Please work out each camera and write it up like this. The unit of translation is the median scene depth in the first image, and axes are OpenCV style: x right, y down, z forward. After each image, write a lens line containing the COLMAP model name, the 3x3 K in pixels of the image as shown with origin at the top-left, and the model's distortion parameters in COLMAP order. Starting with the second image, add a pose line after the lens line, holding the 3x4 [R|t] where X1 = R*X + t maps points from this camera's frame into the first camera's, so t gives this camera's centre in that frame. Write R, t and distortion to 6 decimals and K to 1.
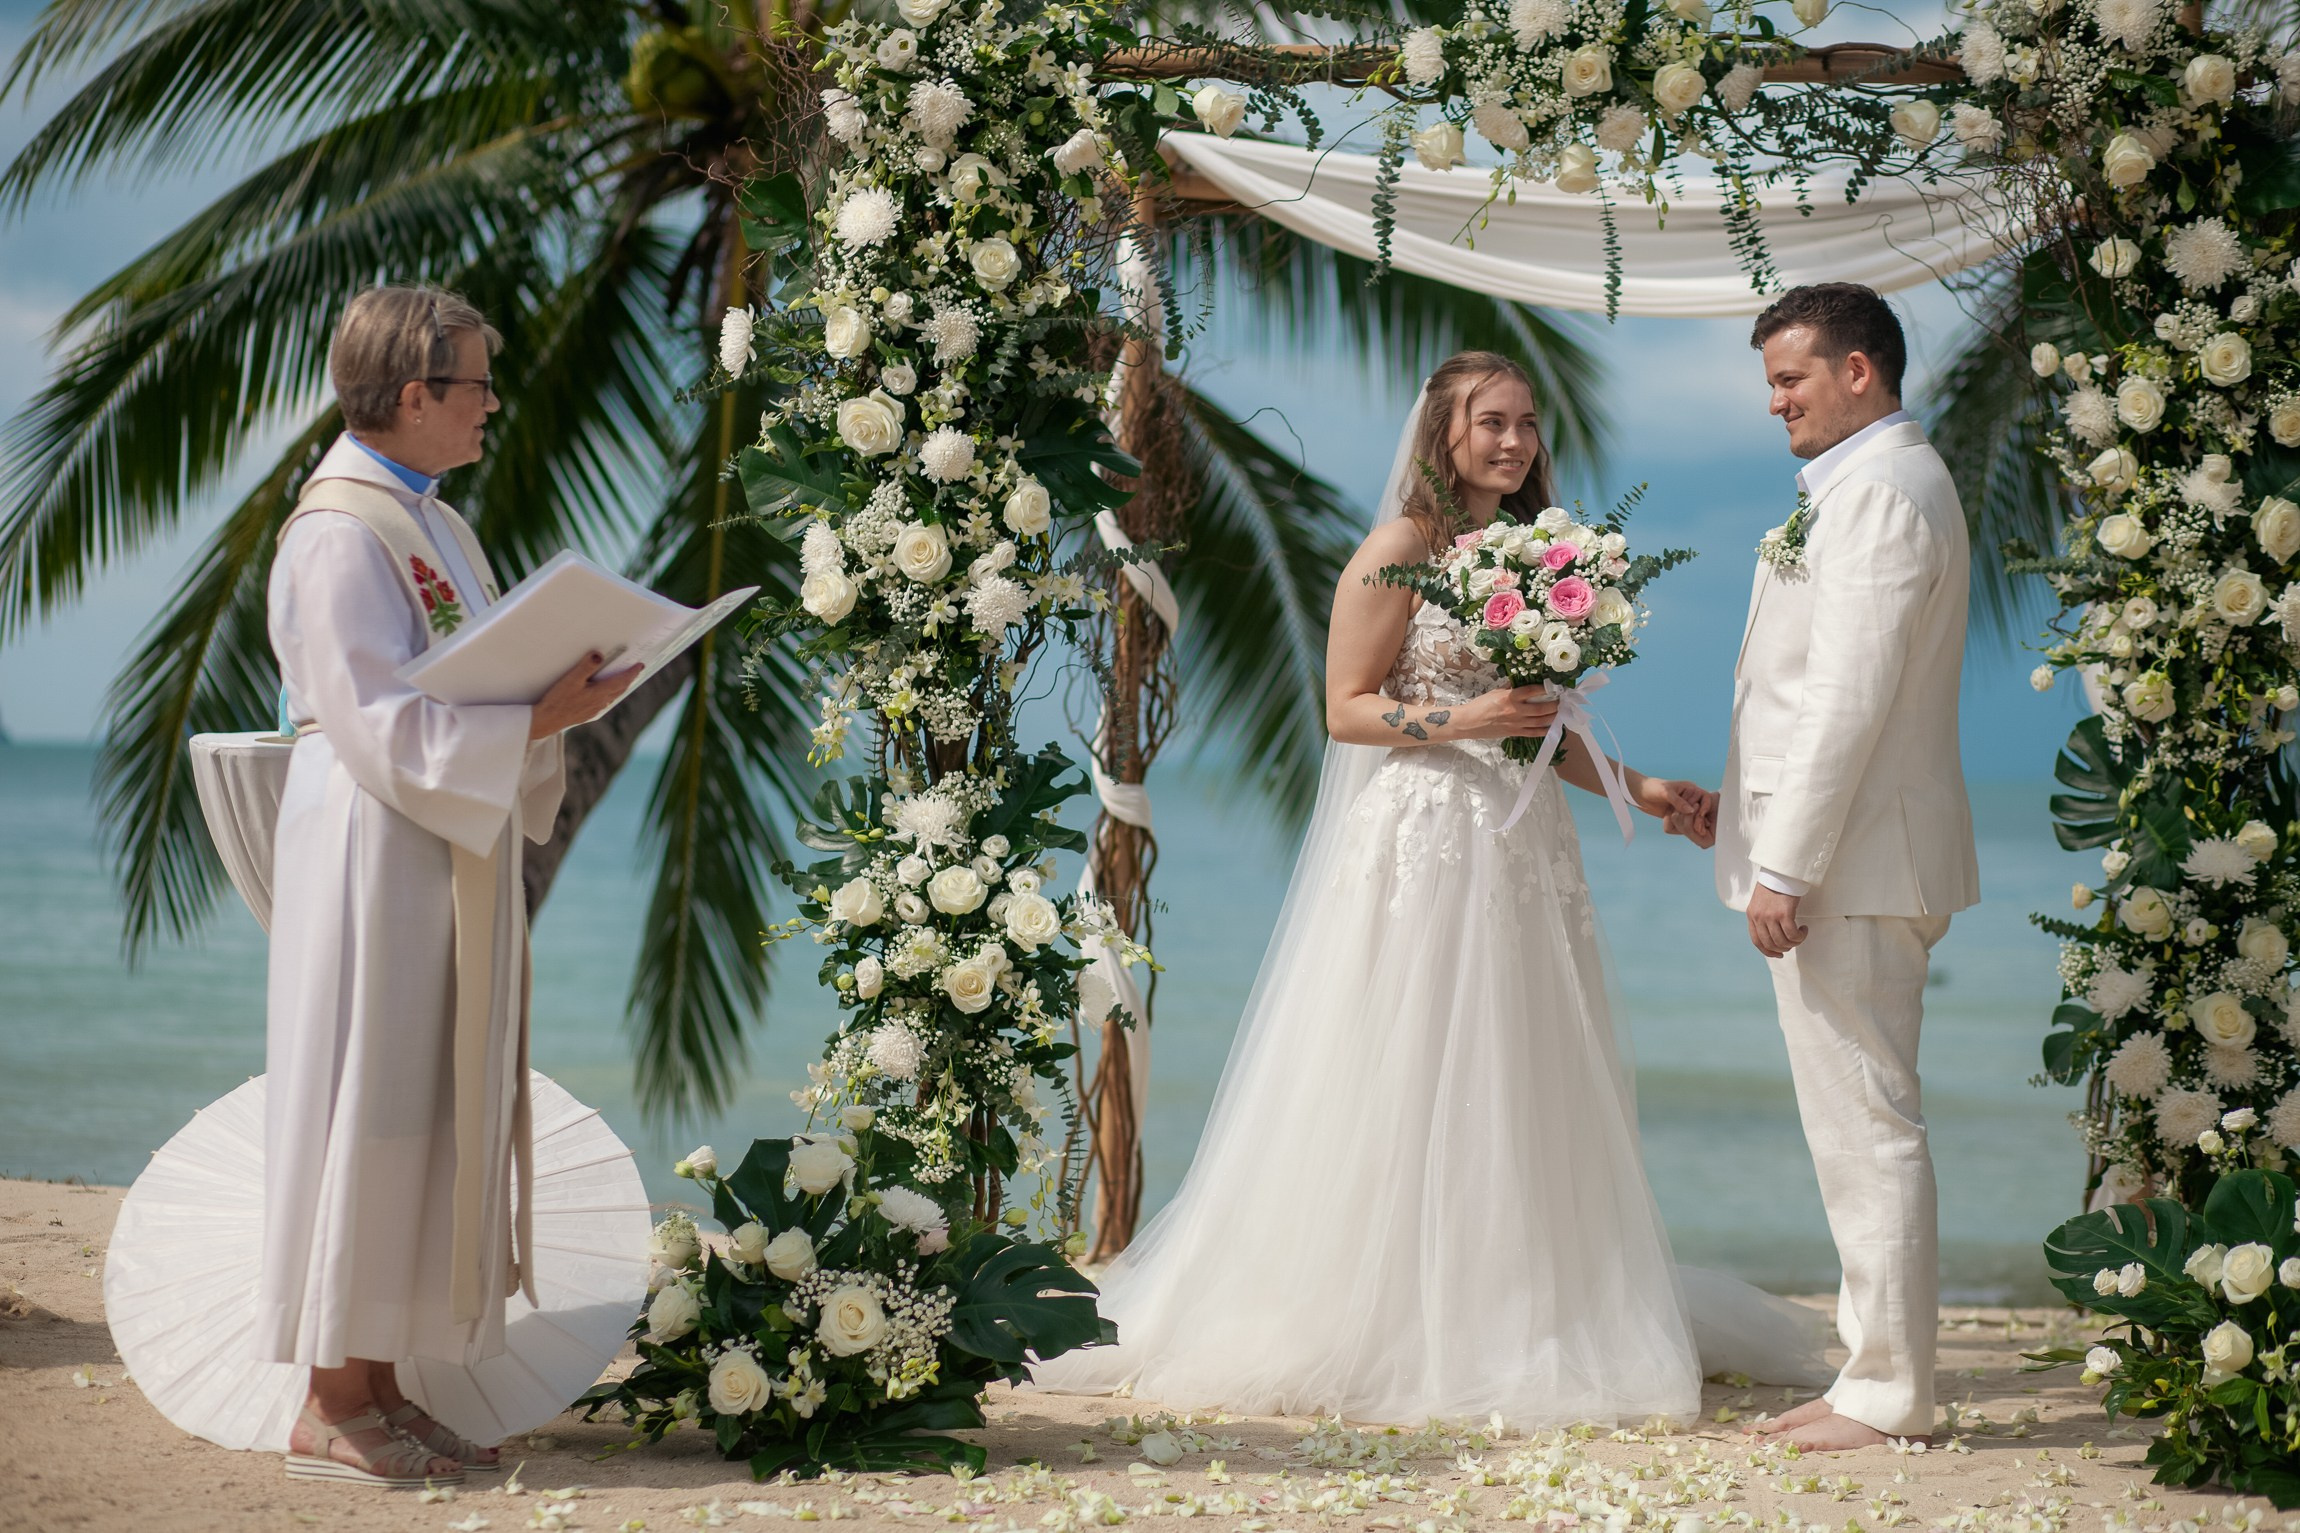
lens RADIAL K [[5662.3, 0, 1163.0], [0, 5662.3, 750.7], [0, 0, 1]] dist [-0.133300, 0.000000]
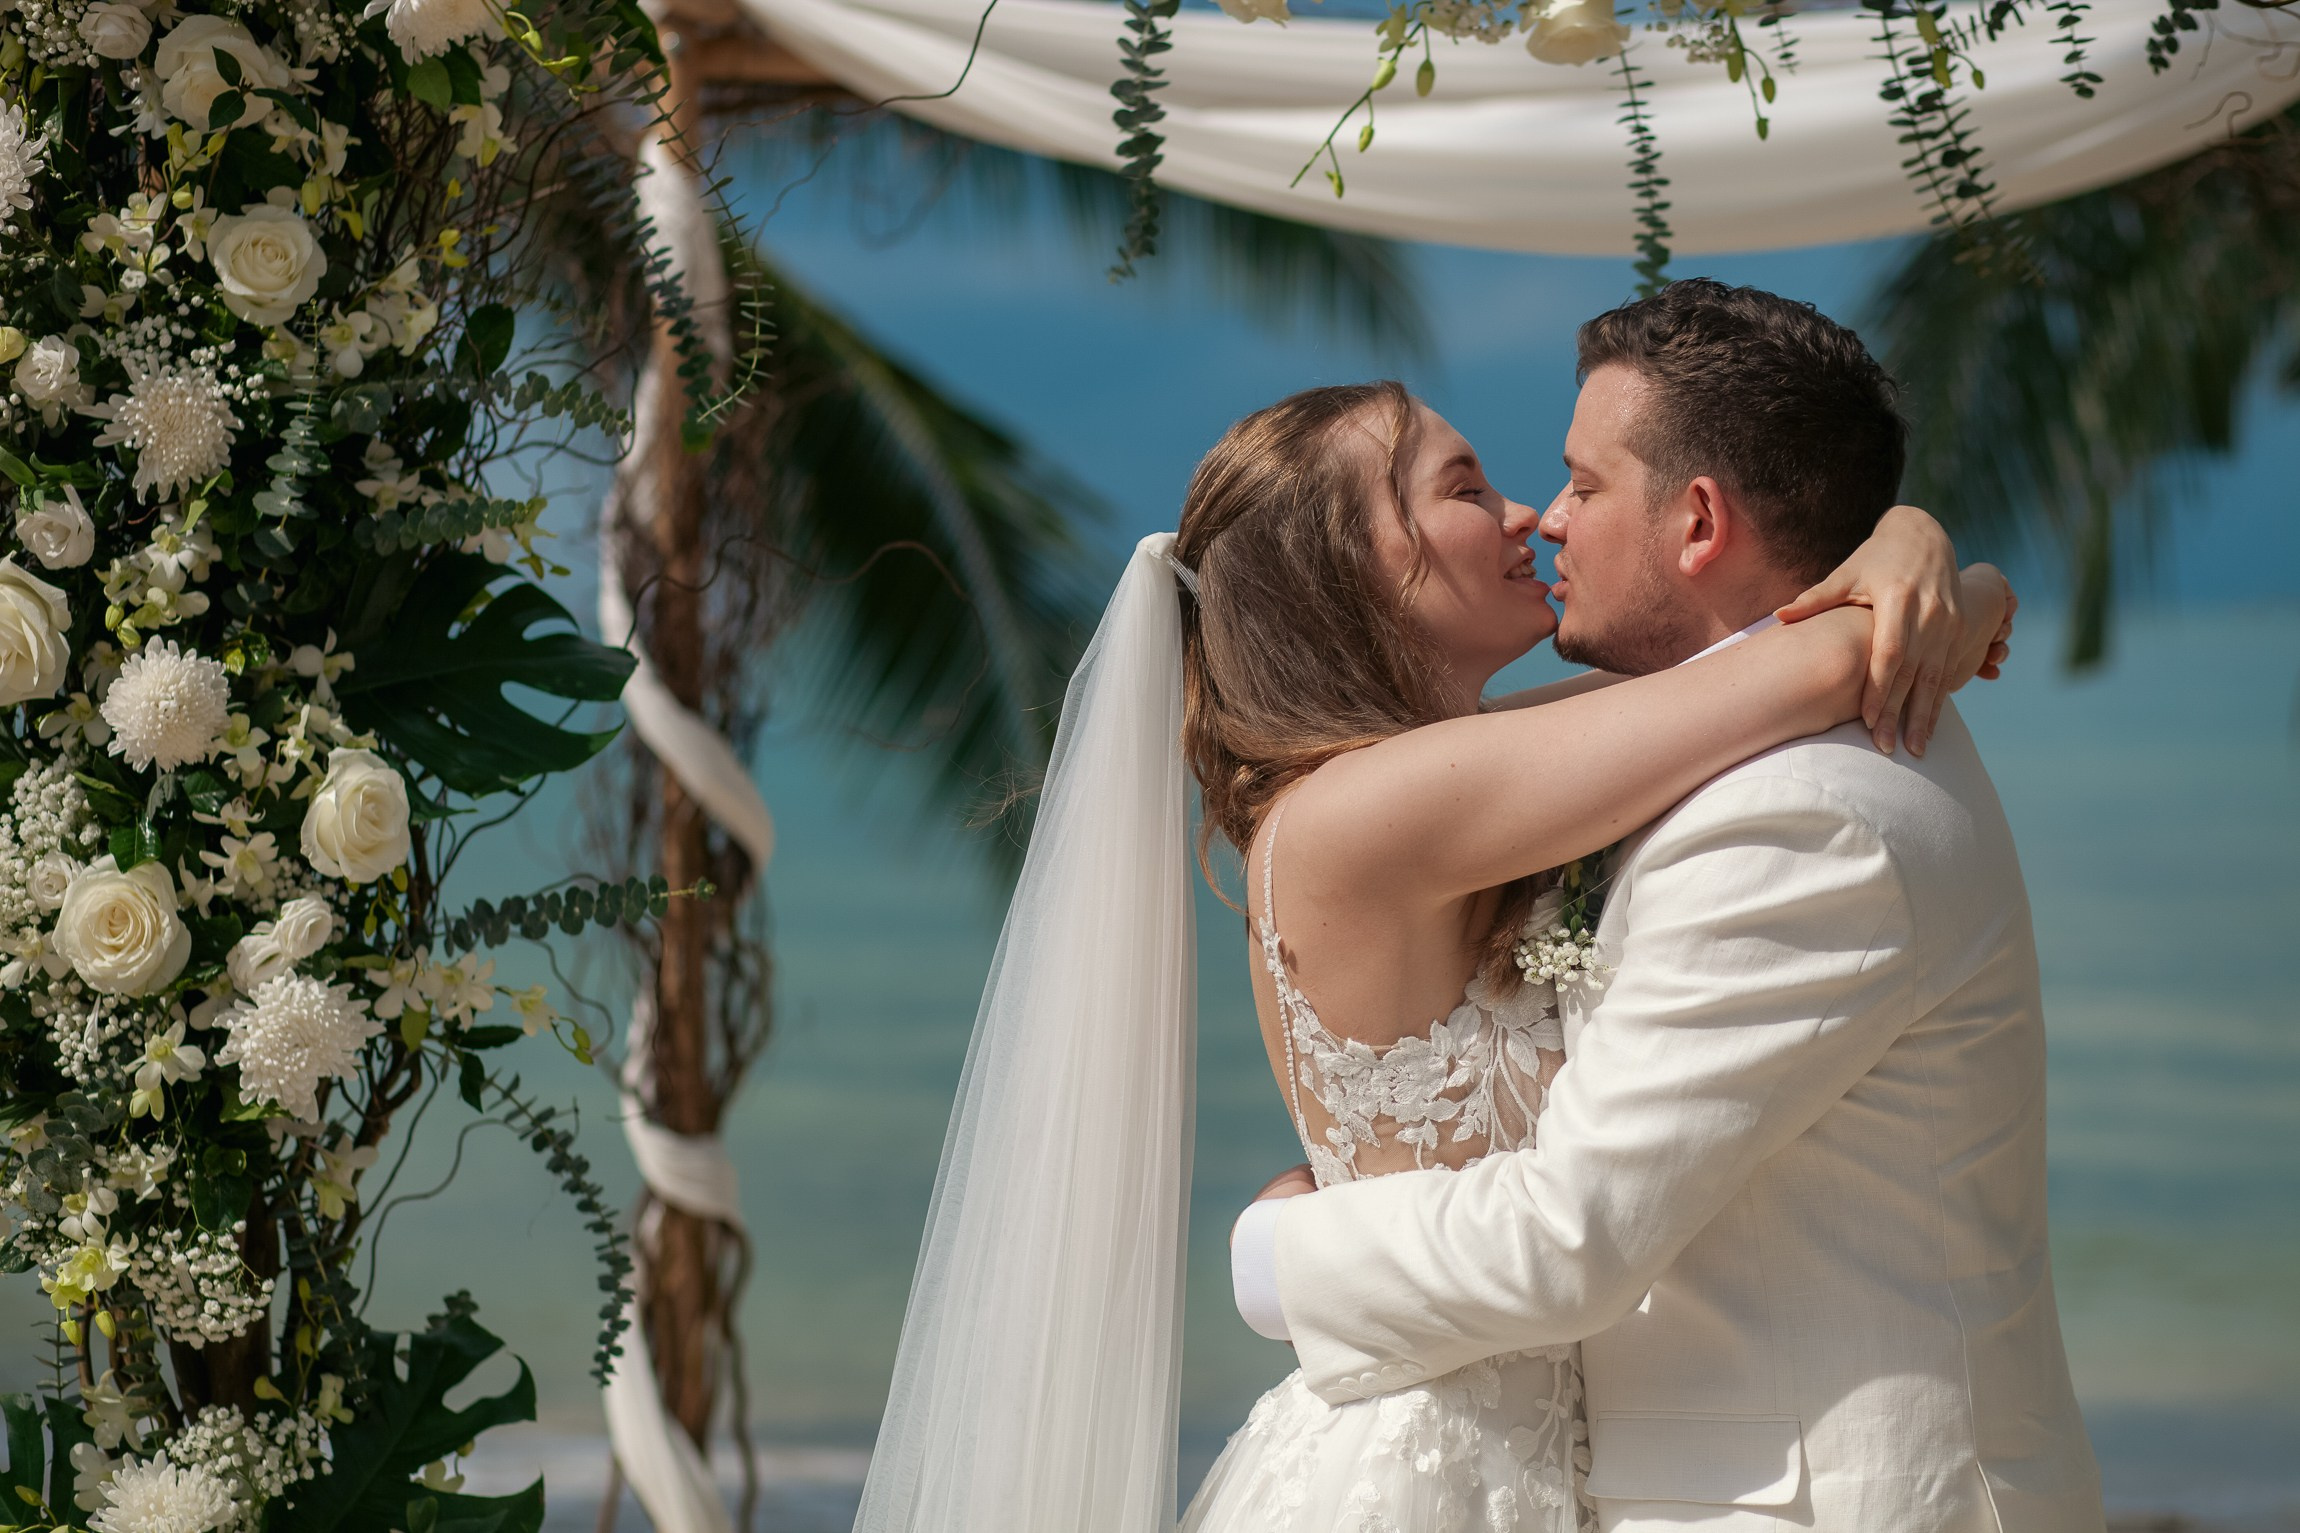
lens RADIAL K [[5662.3, 0, 1131.9], [0, 5662.3, 749.0], [0, 0, 1]] dist [-0.133300, 0.000000]
pose [[0.998363, -0.034793, 0.045395, 0.016700], [0.033640, 0.999098, 0.025922, -0.057758], [-0.046256, -0.024353, 0.998633, 0.559542]]
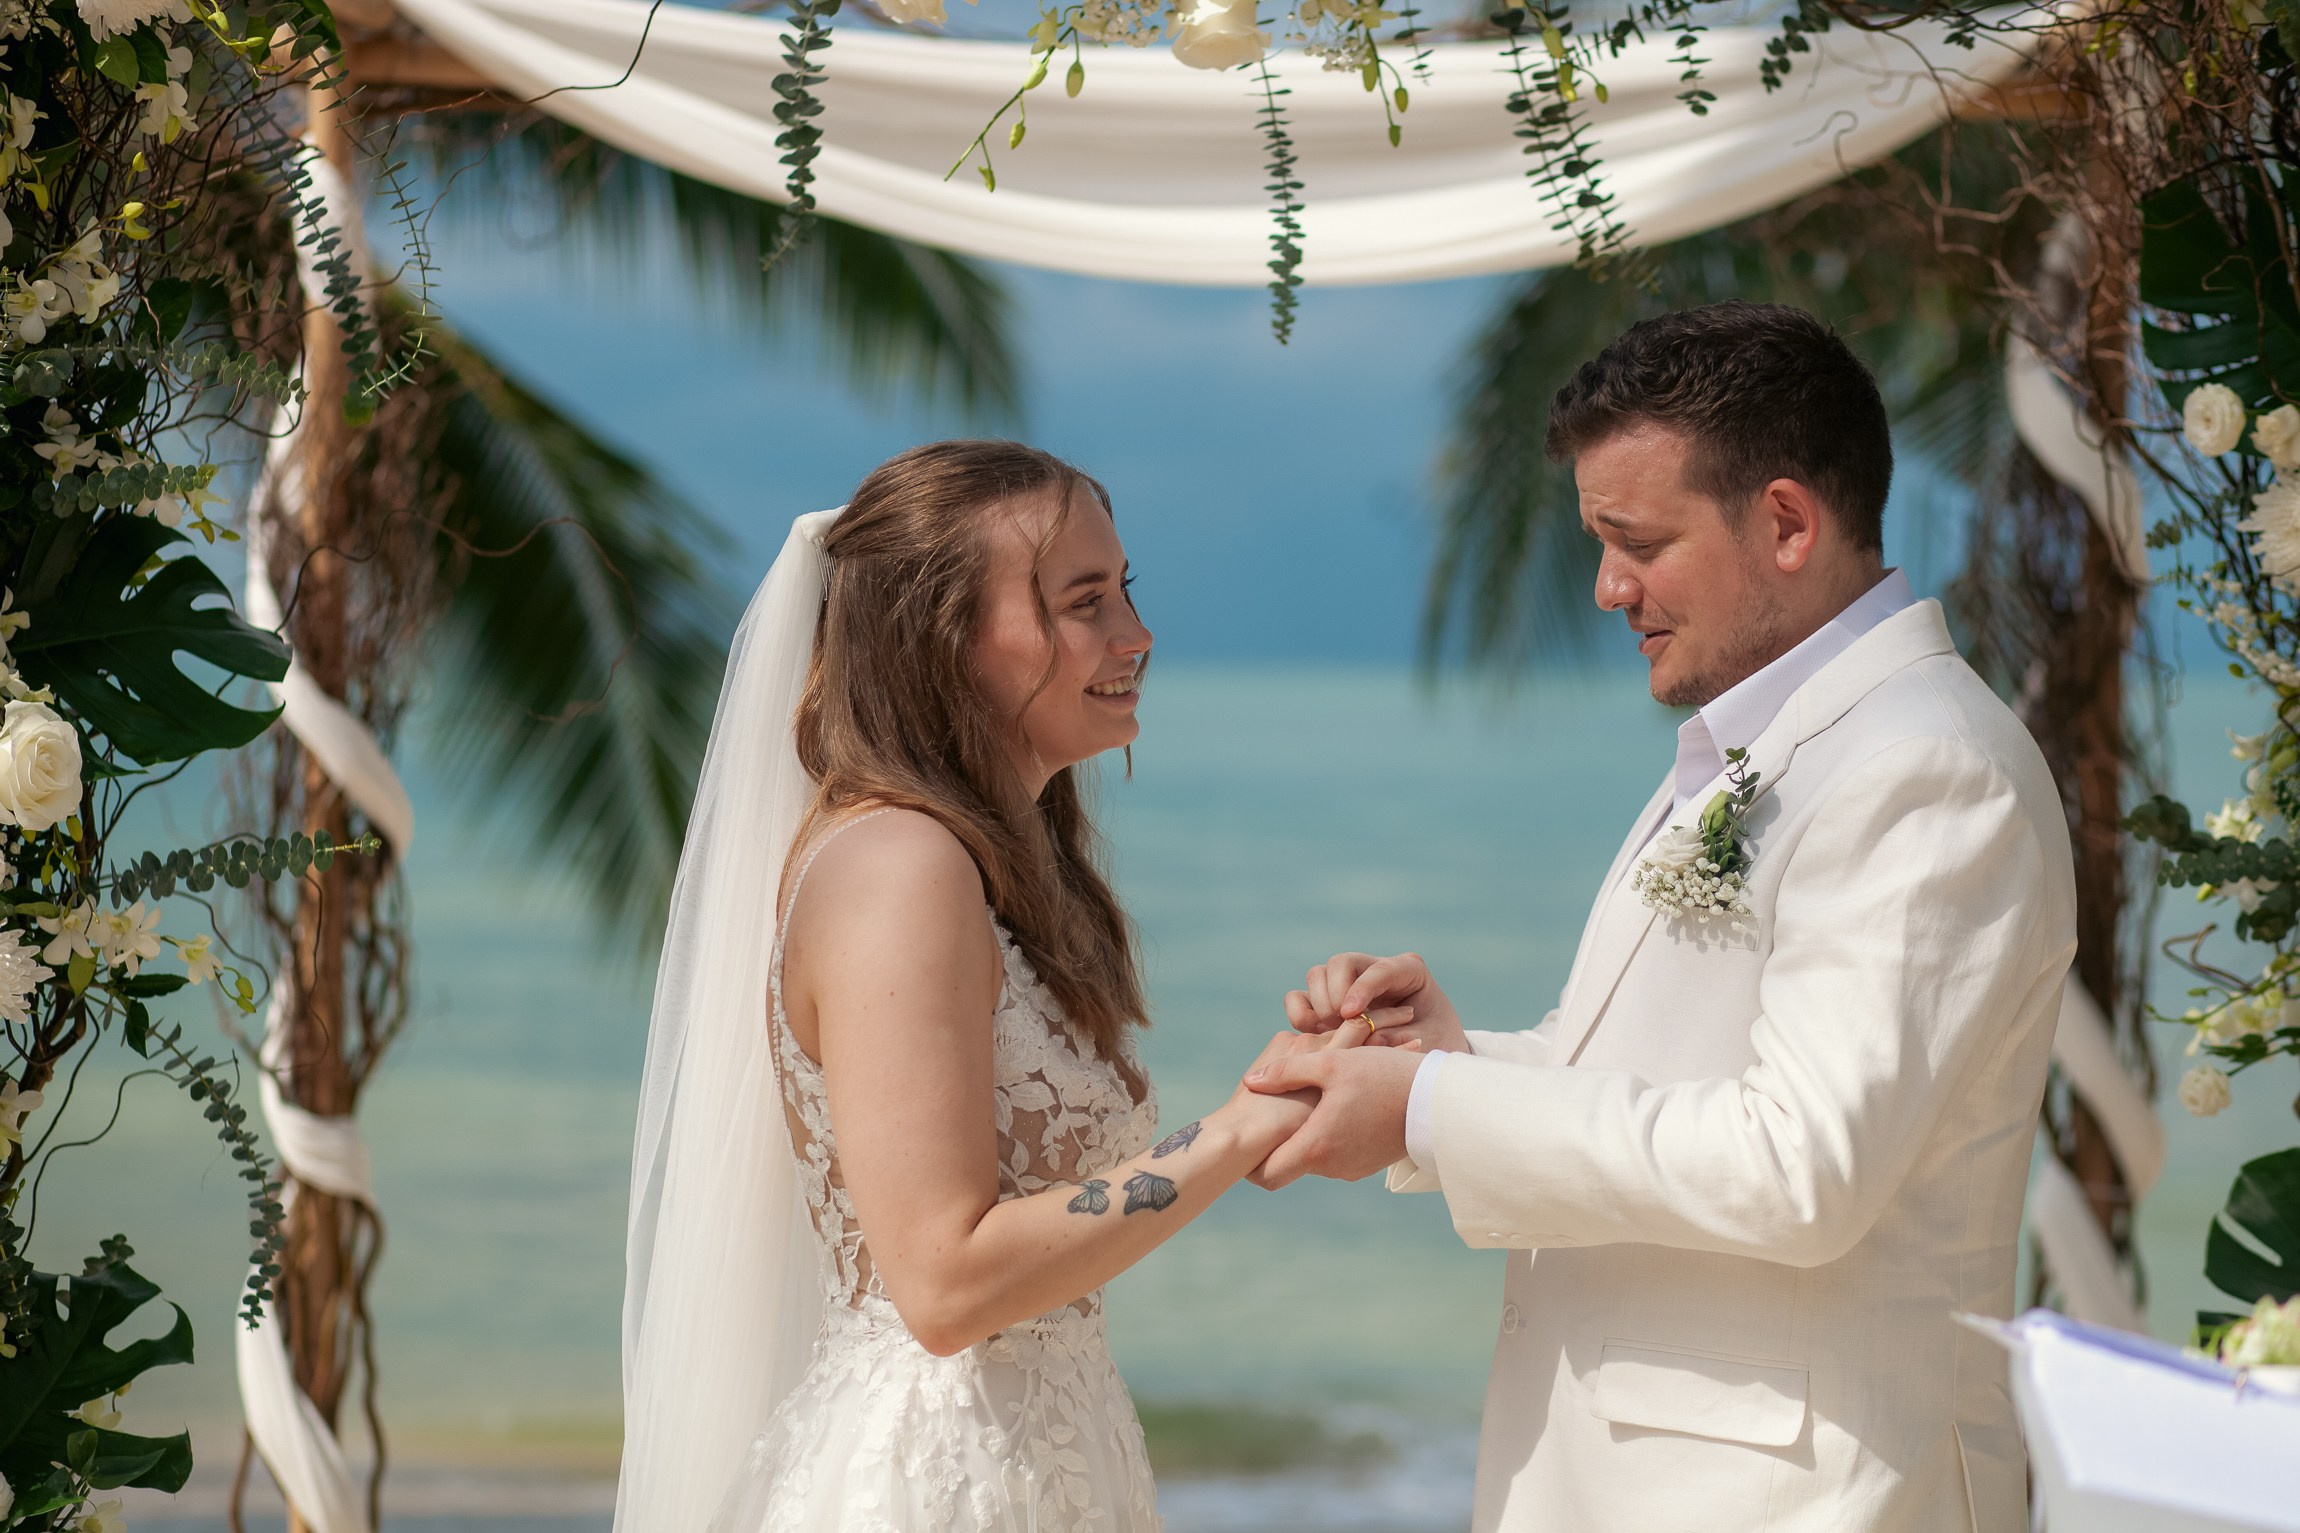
lens RADIAL K [[5662.3, 0, 1168.2], [0, 5662.3, 762.8], [0, 0, 1]] dist [-0.133300, 0.000000]
pose [[0.992434, -0.017334, 0.121549, 0.011913], [0.014887, 0.999668, 0.021007, -0.051583], [-0.121872, -0.019038, 0.992363, 0.540041]]
